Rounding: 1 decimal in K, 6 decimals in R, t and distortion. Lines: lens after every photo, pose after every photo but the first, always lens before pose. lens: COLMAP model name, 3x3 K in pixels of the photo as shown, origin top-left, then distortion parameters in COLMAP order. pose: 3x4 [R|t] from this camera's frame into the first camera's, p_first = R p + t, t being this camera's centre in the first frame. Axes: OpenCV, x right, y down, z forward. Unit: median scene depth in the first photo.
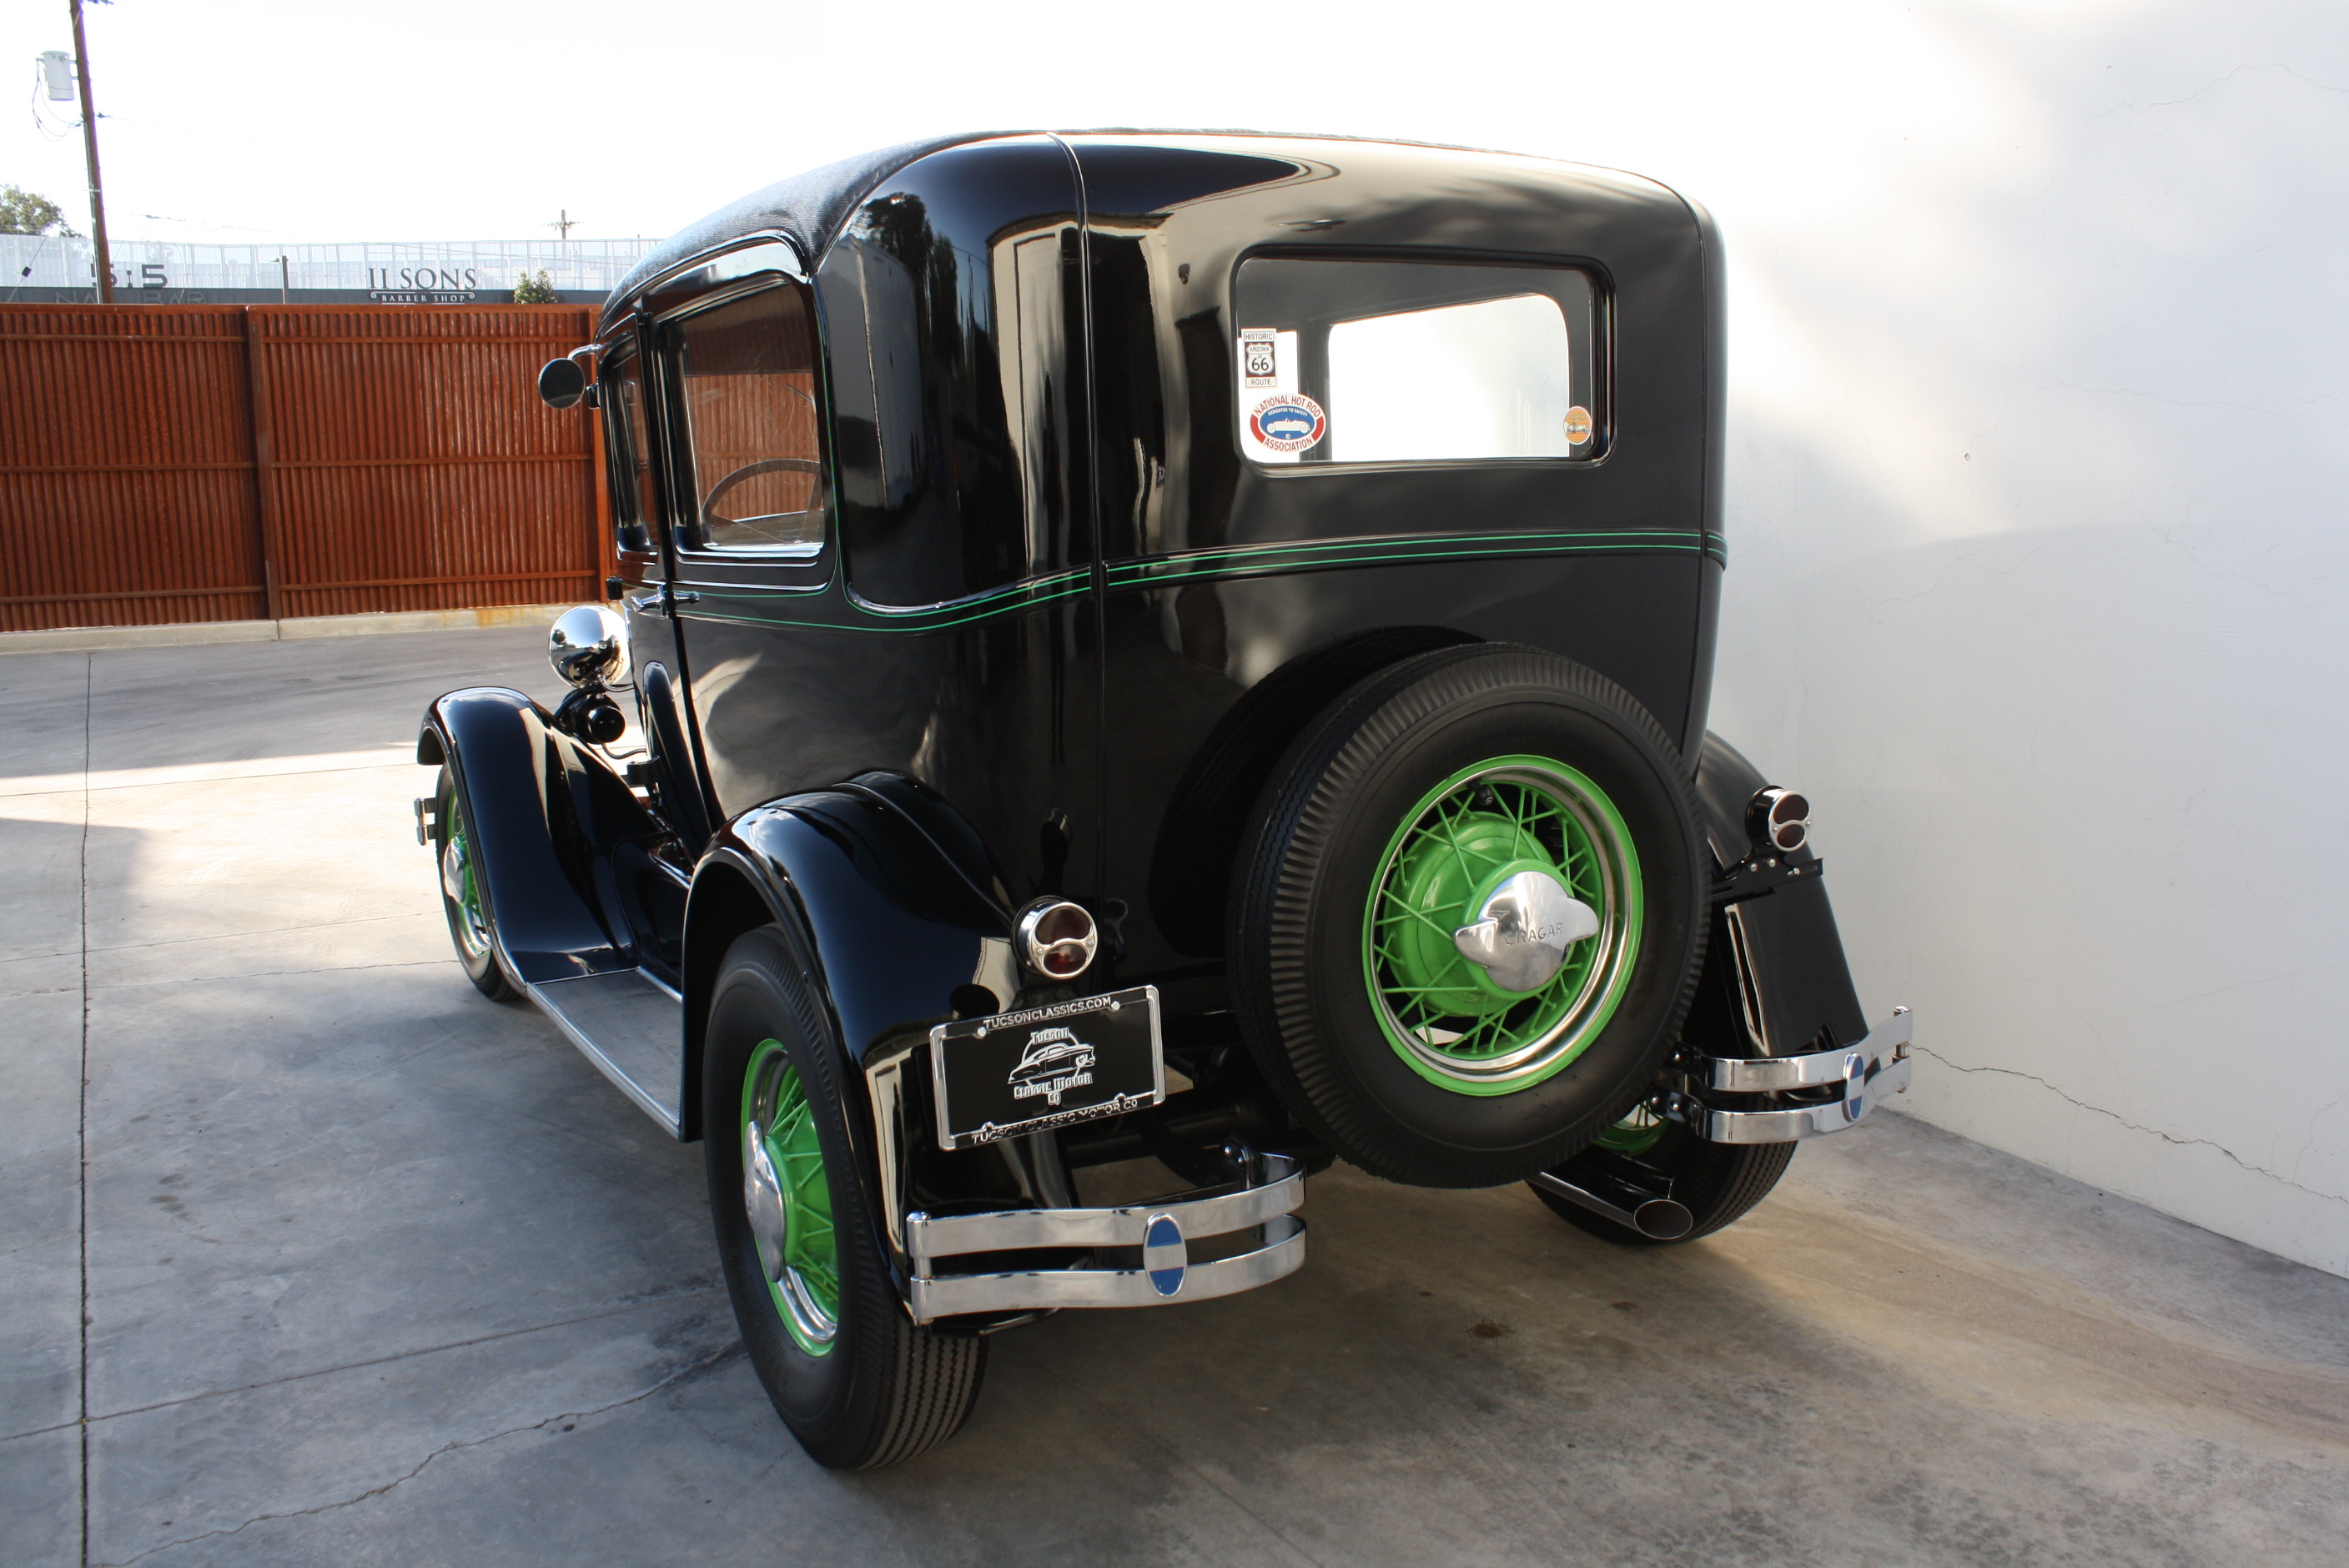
lens RADIAL K [[1993.1, 0, 1181.6], [0, 1993.1, 788.5], [0, 0, 1]] dist [-0.160641, 0.142352]
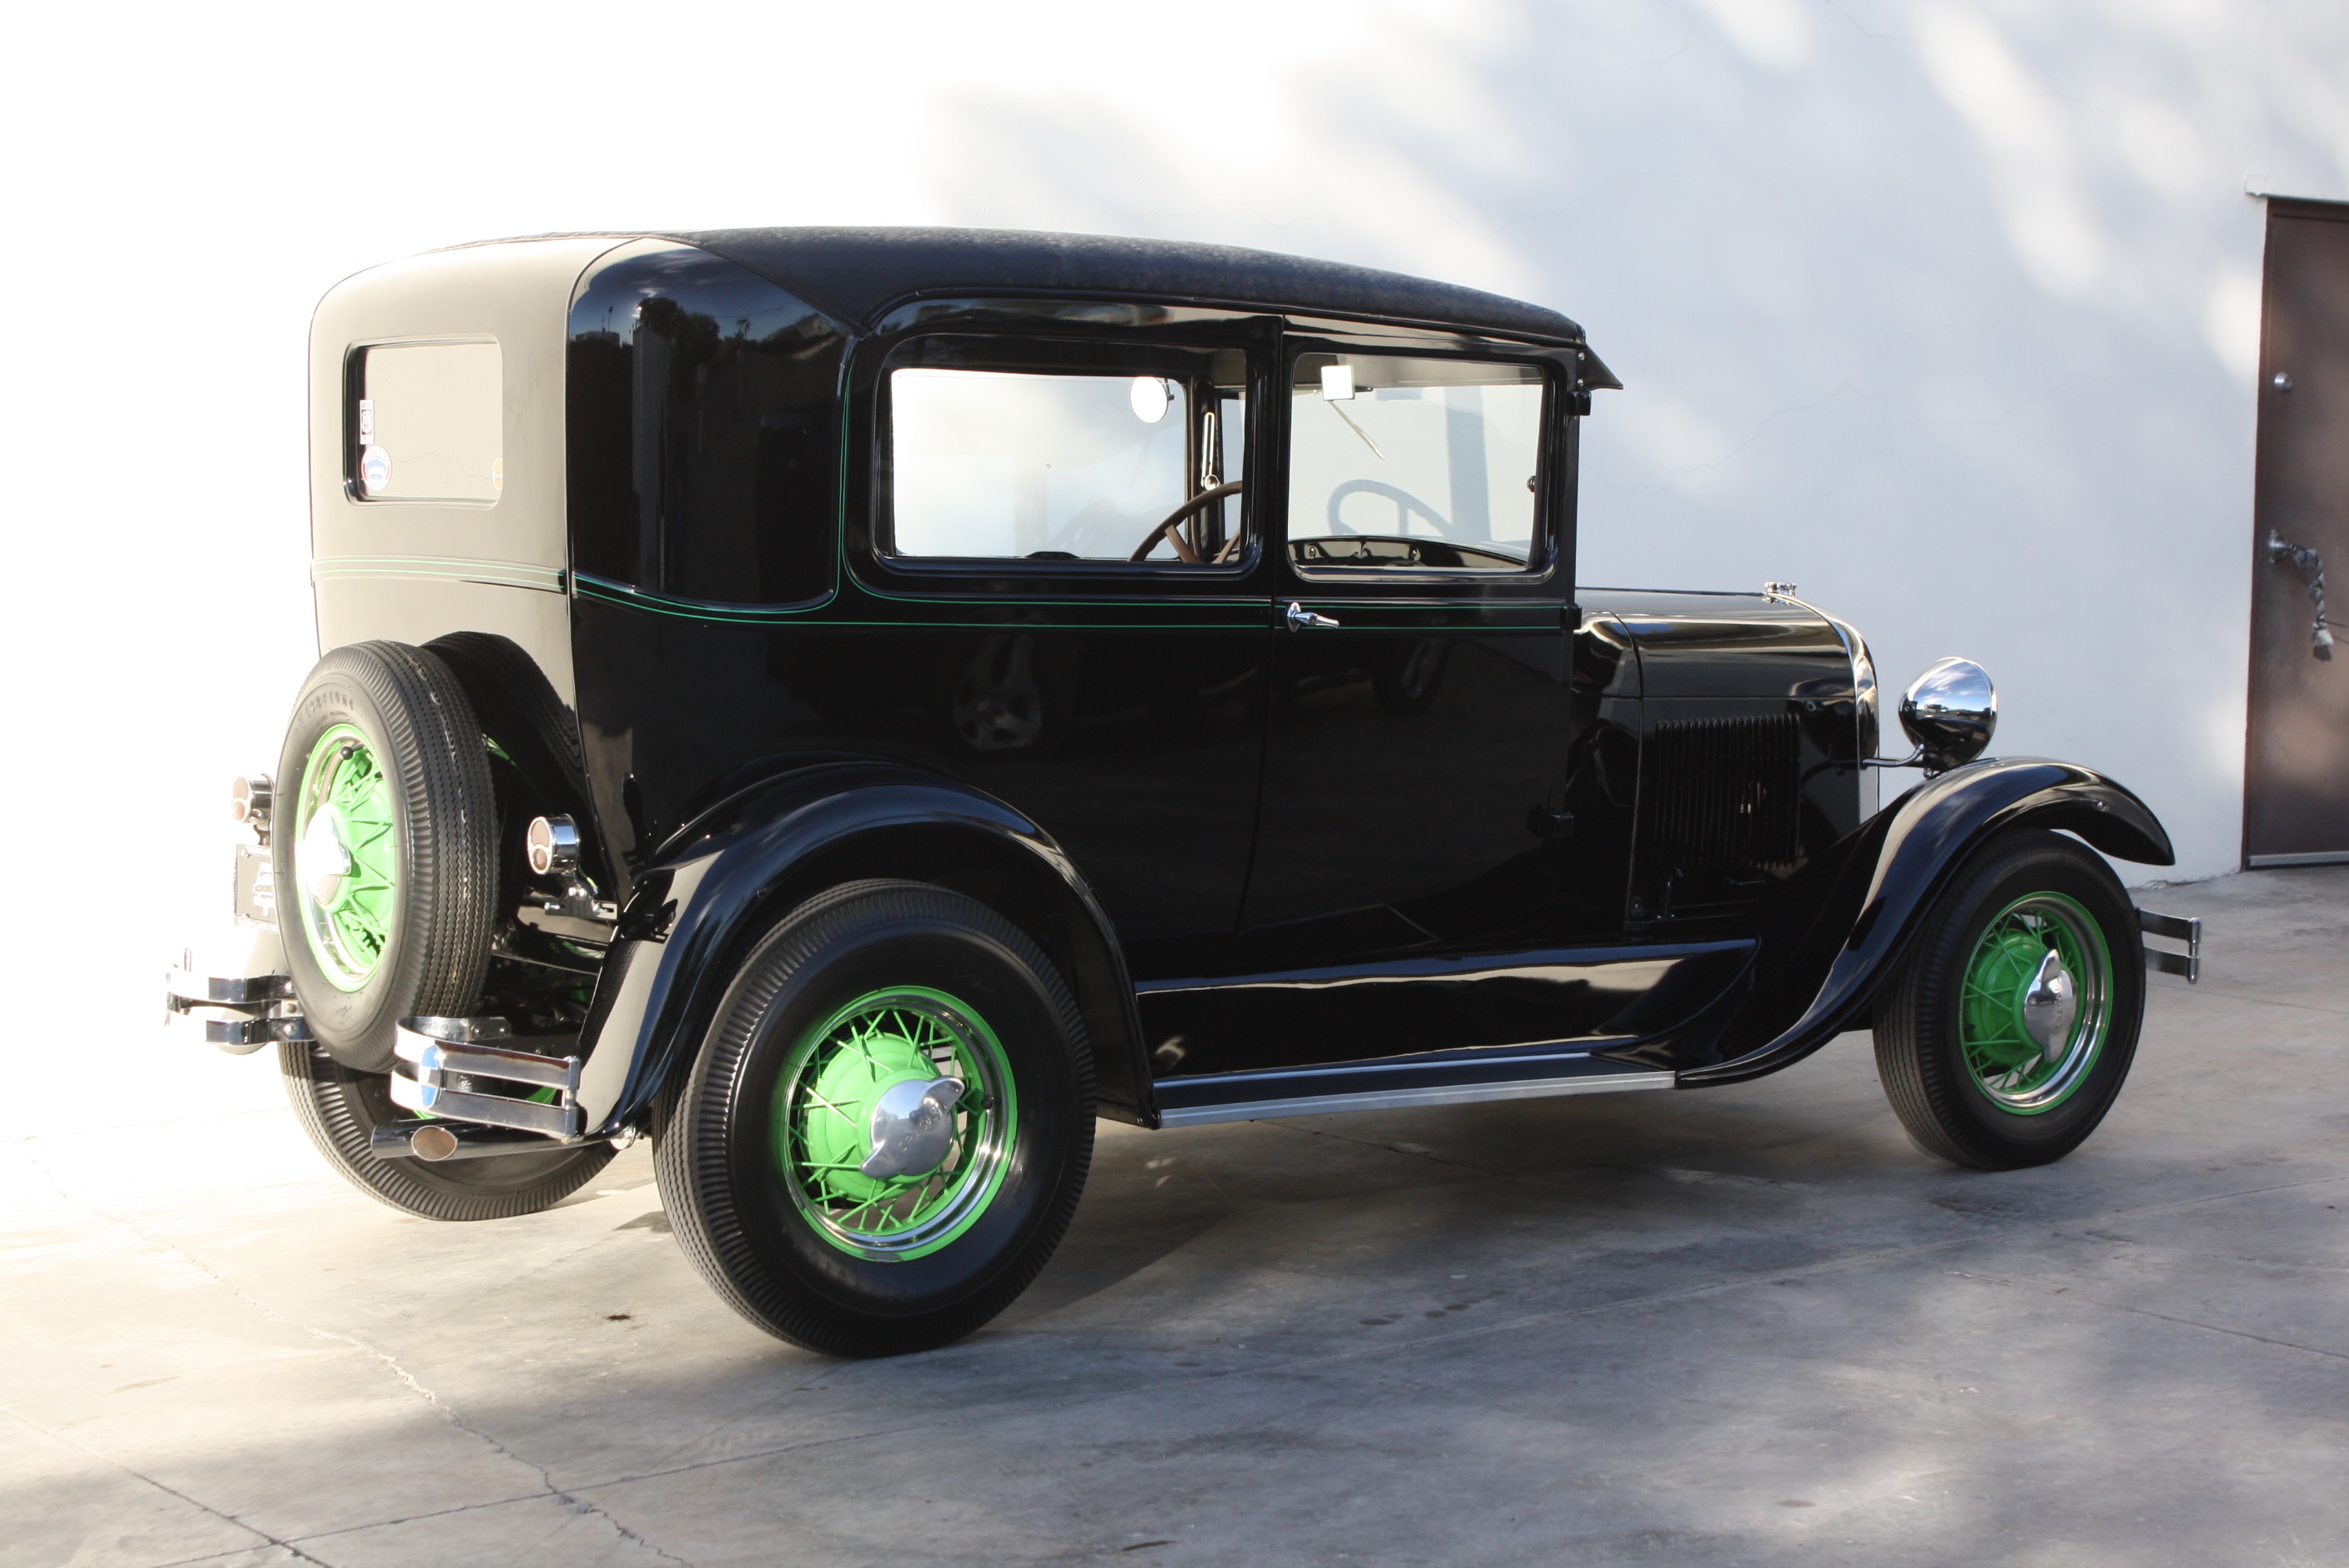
lens RADIAL K [[4286.6, 0, 1172.5], [0, 4286.6, 788.6], [0, 0, 1]] dist [0.021114, 0.022383]
pose [[-0.124575, -0.079053, 0.989056, -2.156445], [0.194178, 0.975603, 0.102436, -0.214518], [-0.973024, 0.204814, -0.106186, 1.135668]]
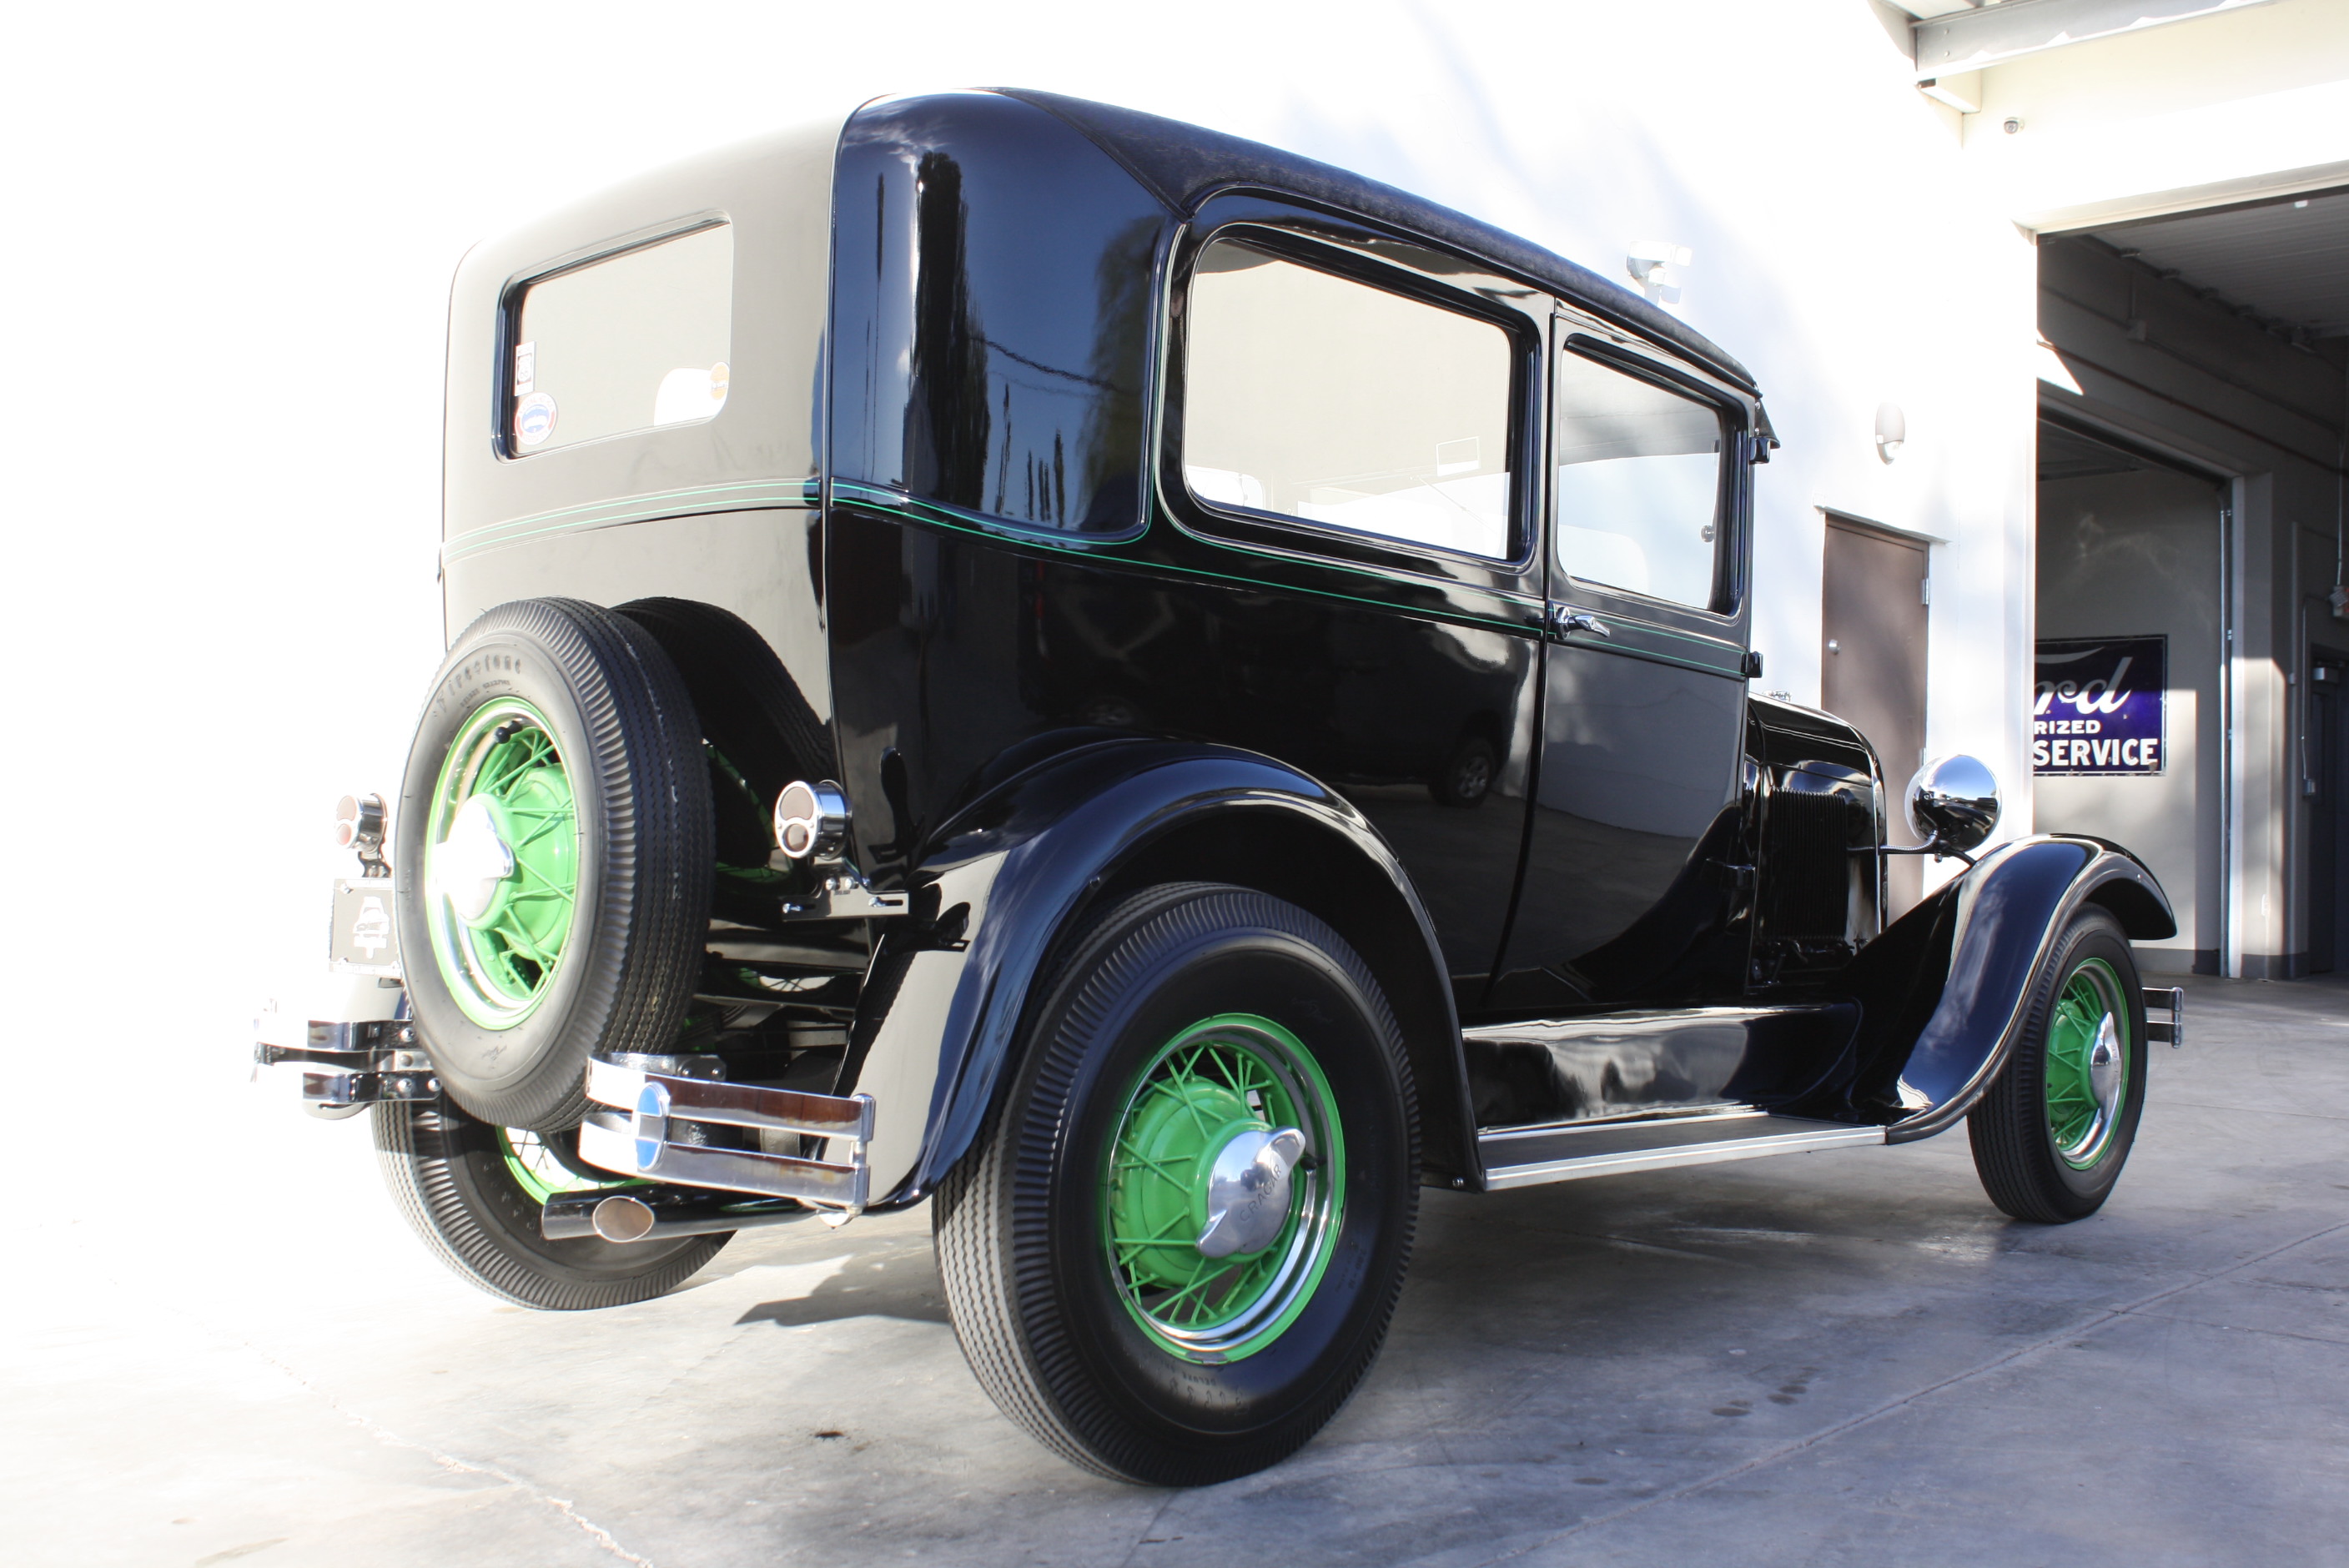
lens RADIAL K [[2410.6, 0, 1189.9], [0, 2410.6, 778.0], [0, 0, 1]] dist [-0.140735, 0.175495]
pose [[-0.299627, 0.020428, 0.953838, -1.210966], [0.174339, 0.984109, 0.033689, -0.088742], [-0.937992, 0.176385, -0.298427, 1.298039]]
